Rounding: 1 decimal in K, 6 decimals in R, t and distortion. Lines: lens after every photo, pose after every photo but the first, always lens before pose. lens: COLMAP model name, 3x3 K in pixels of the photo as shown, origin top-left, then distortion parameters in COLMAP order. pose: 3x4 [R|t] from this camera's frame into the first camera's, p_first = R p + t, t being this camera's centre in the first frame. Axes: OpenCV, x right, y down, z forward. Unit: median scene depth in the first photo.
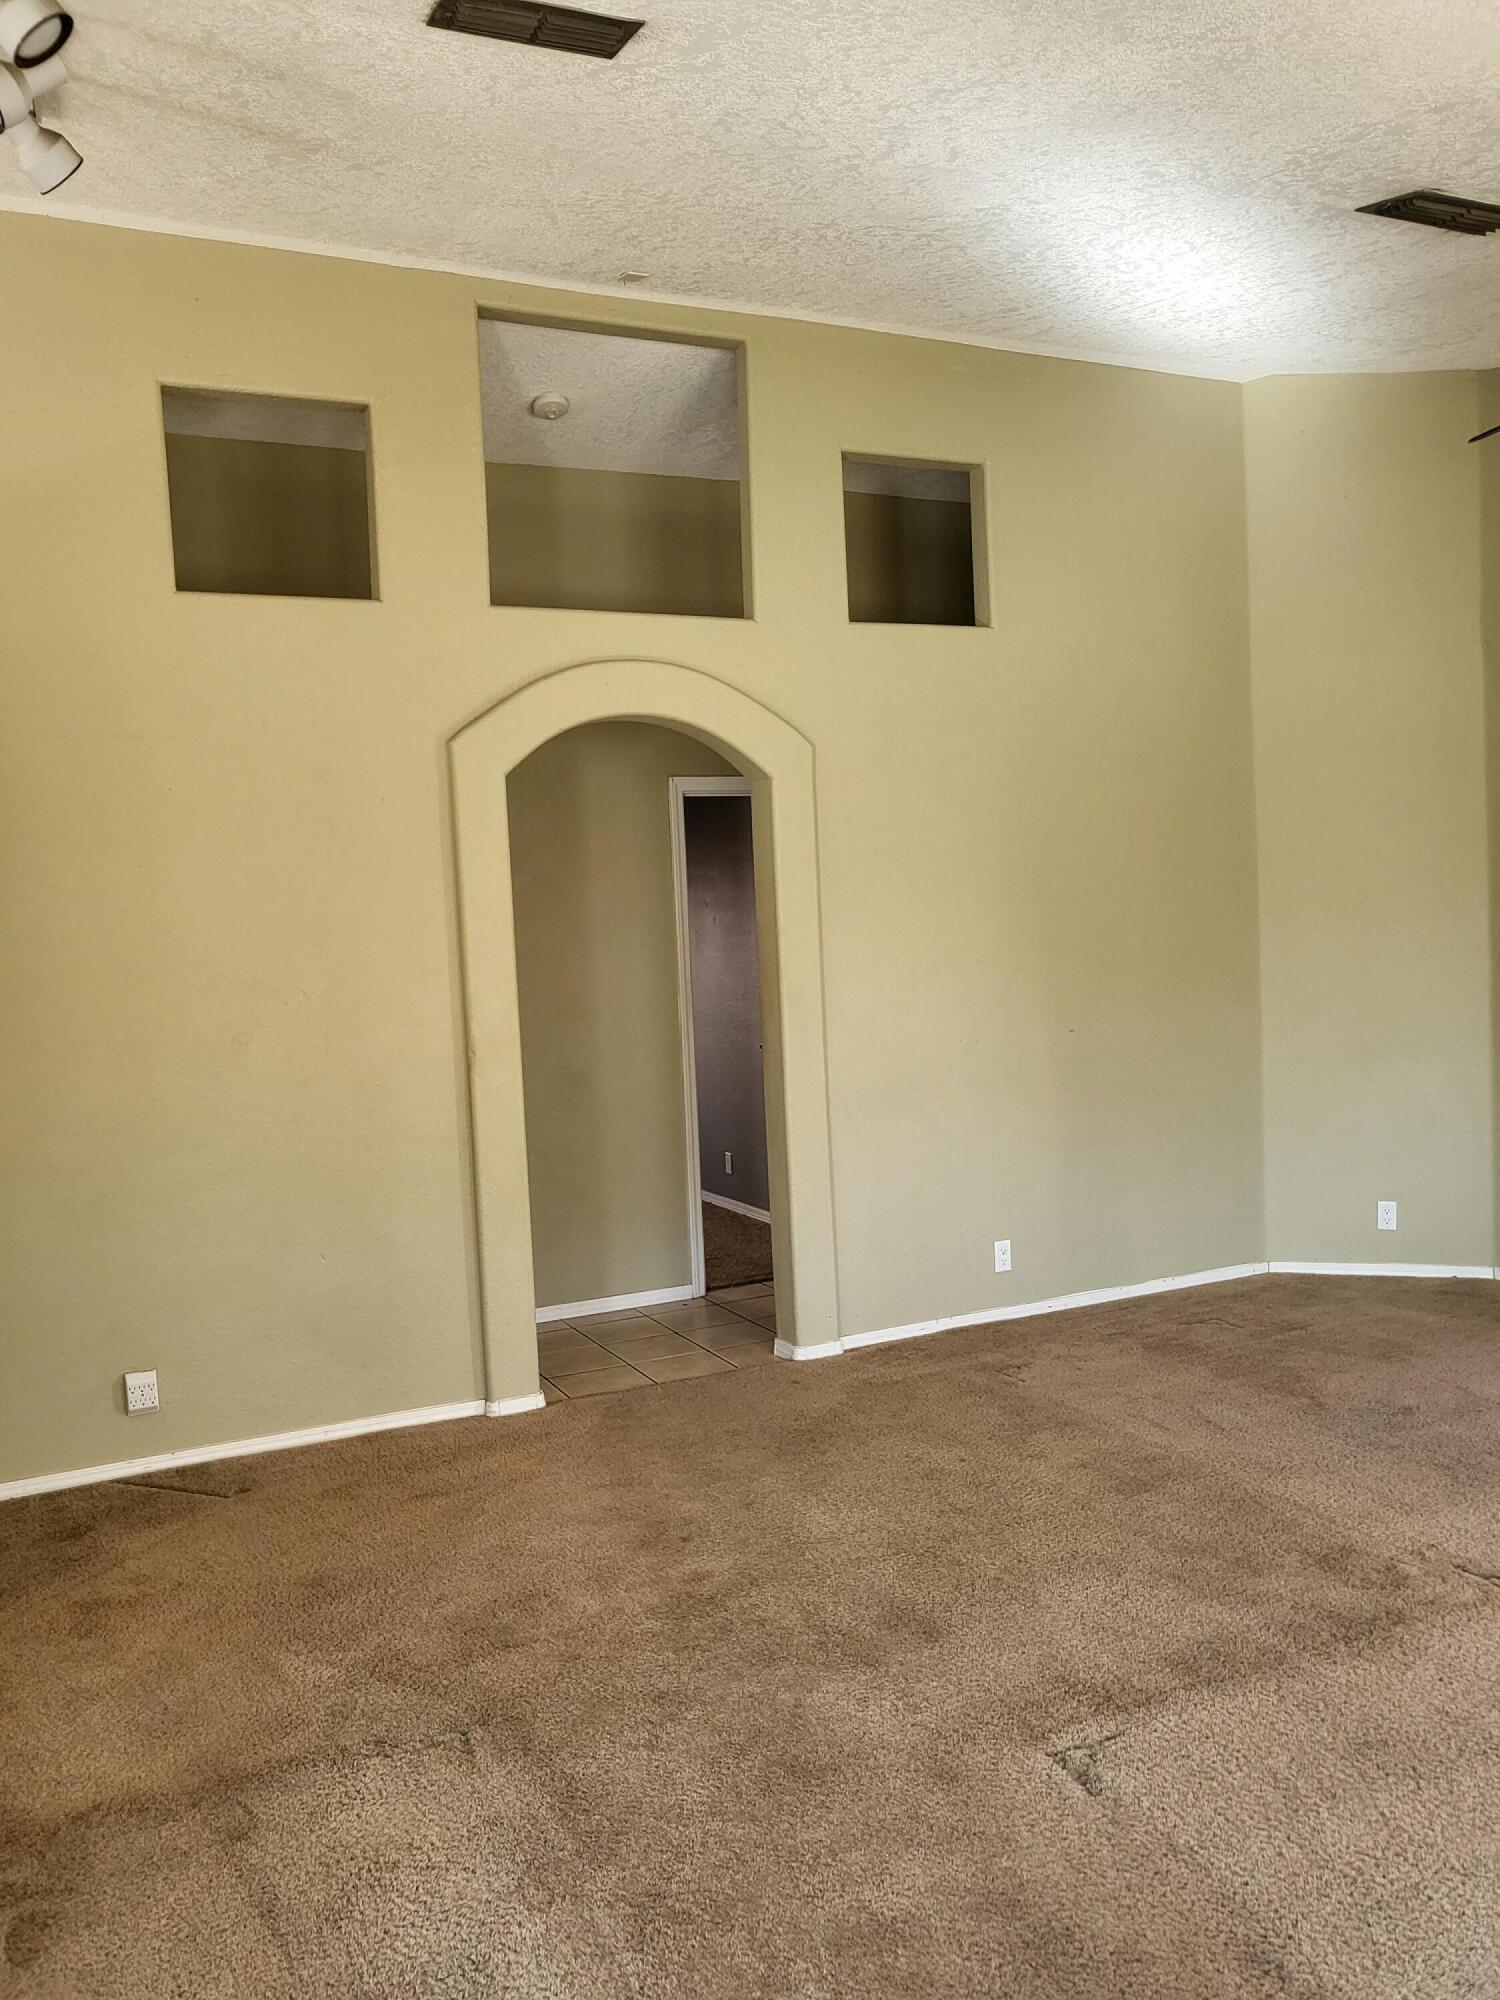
lens RADIAL K [[1543.2, 0, 710.8], [0, 1543.2, 1050.9], [0, 0, 1]] dist [-0.018632, 0.050709]
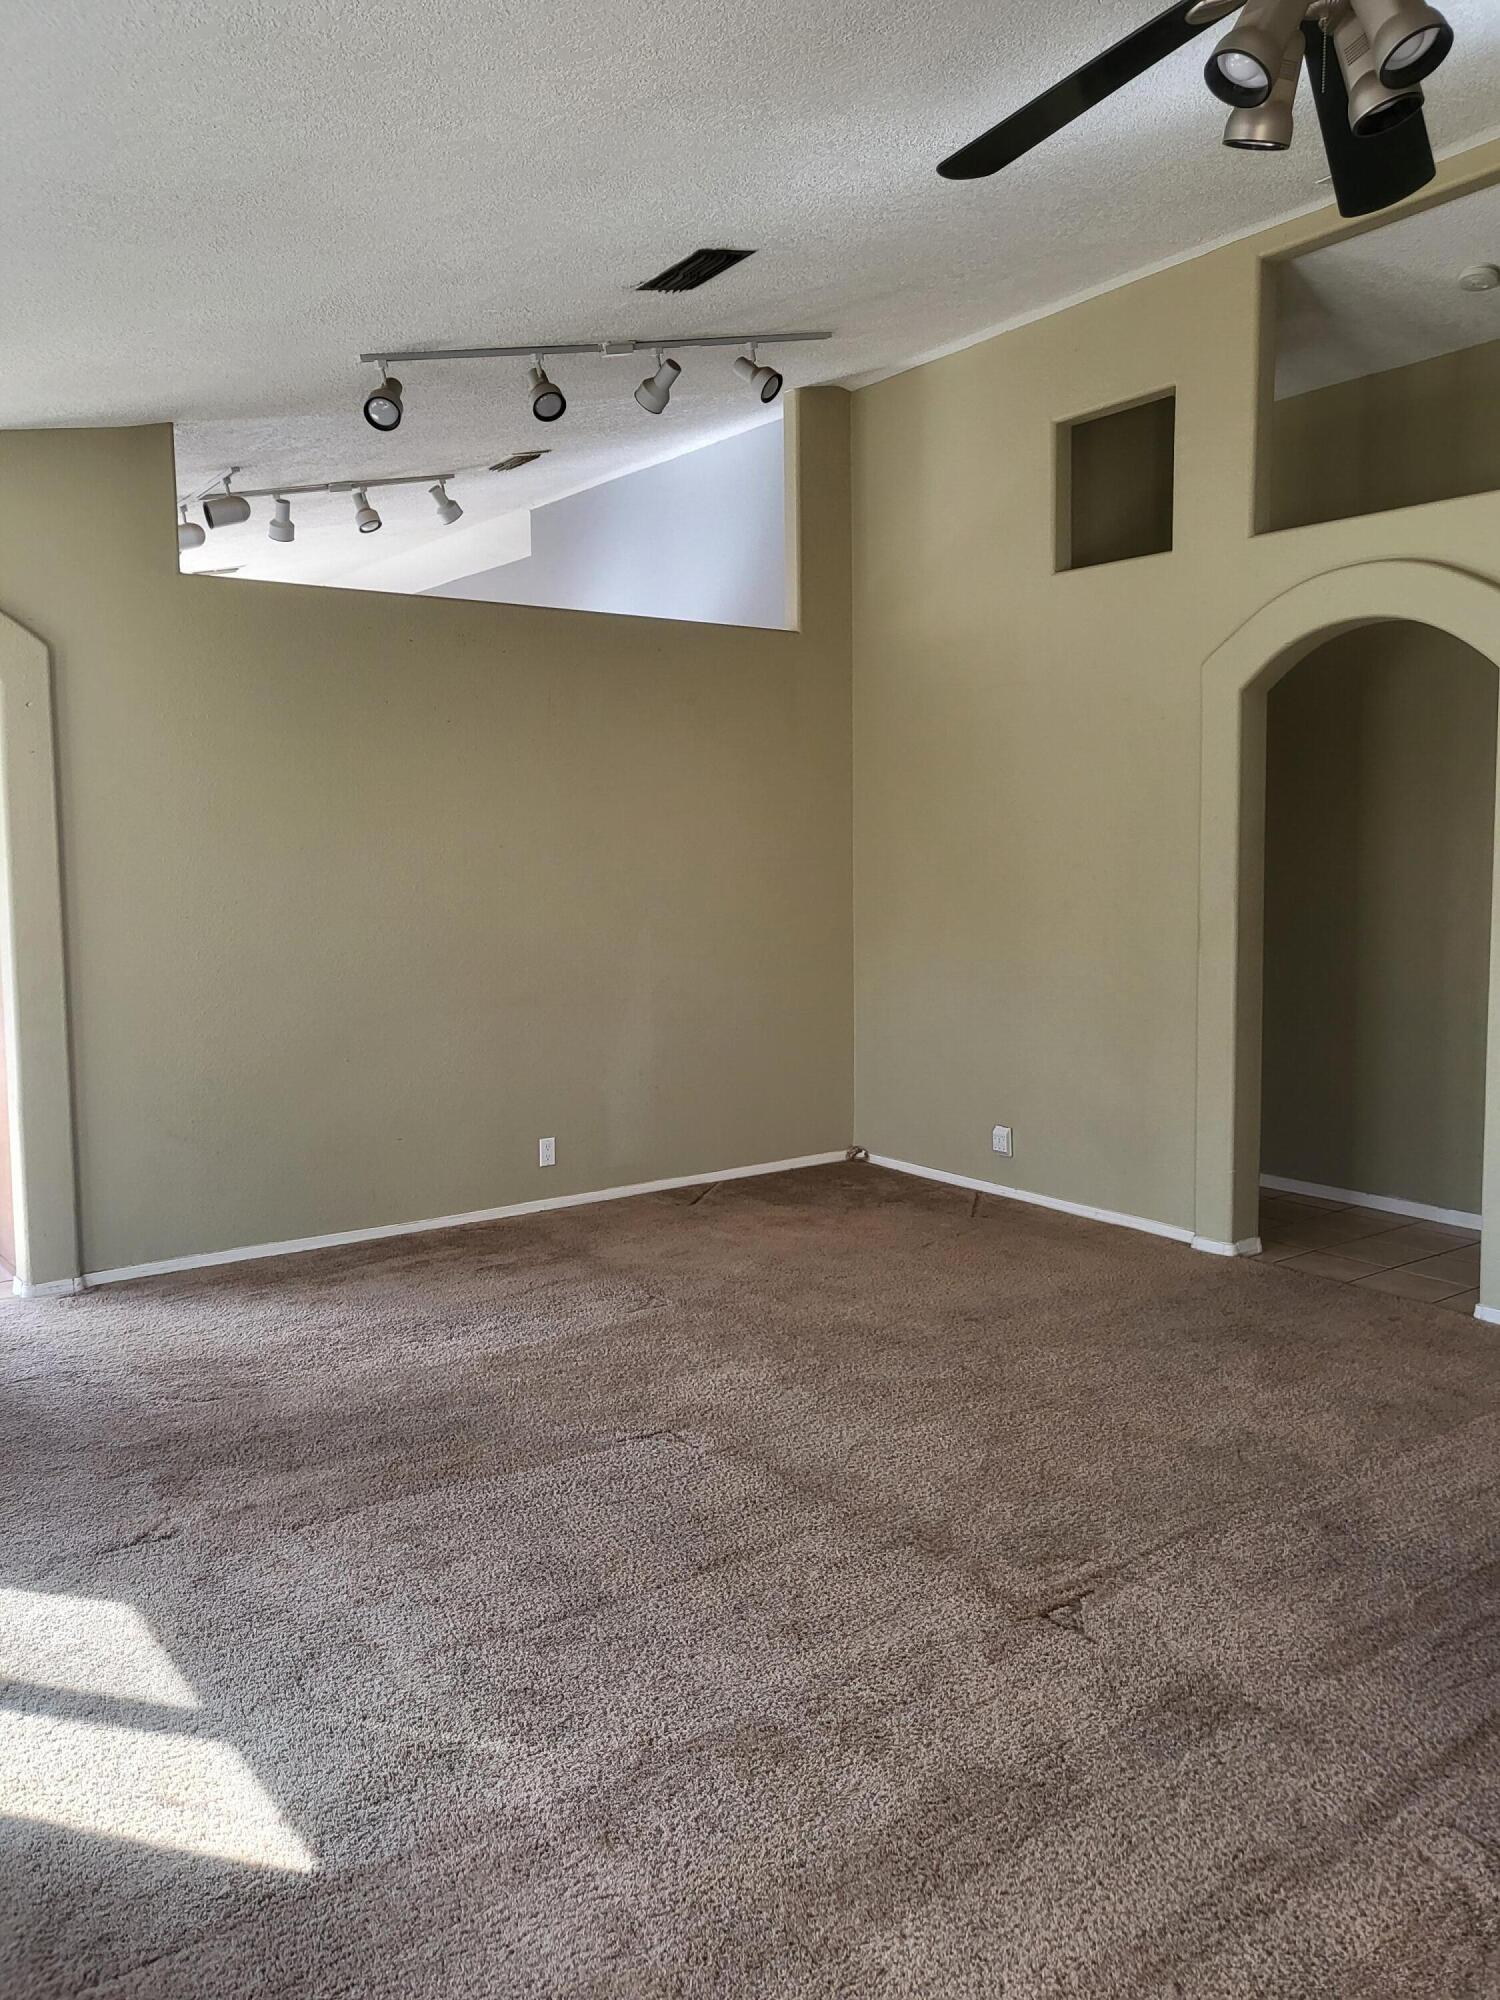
lens RADIAL K [[1543.2, 0, 746.0], [0, 1543.2, 998.2], [0, 0, 1]] dist [-0.018632, 0.050709]
pose [[0.187377, 0.143771, -0.971710, 0.947791], [-0.065496, 0.988858, 0.133678, -0.087173], [0.980102, 0.038595, 0.194706, 0.457726]]
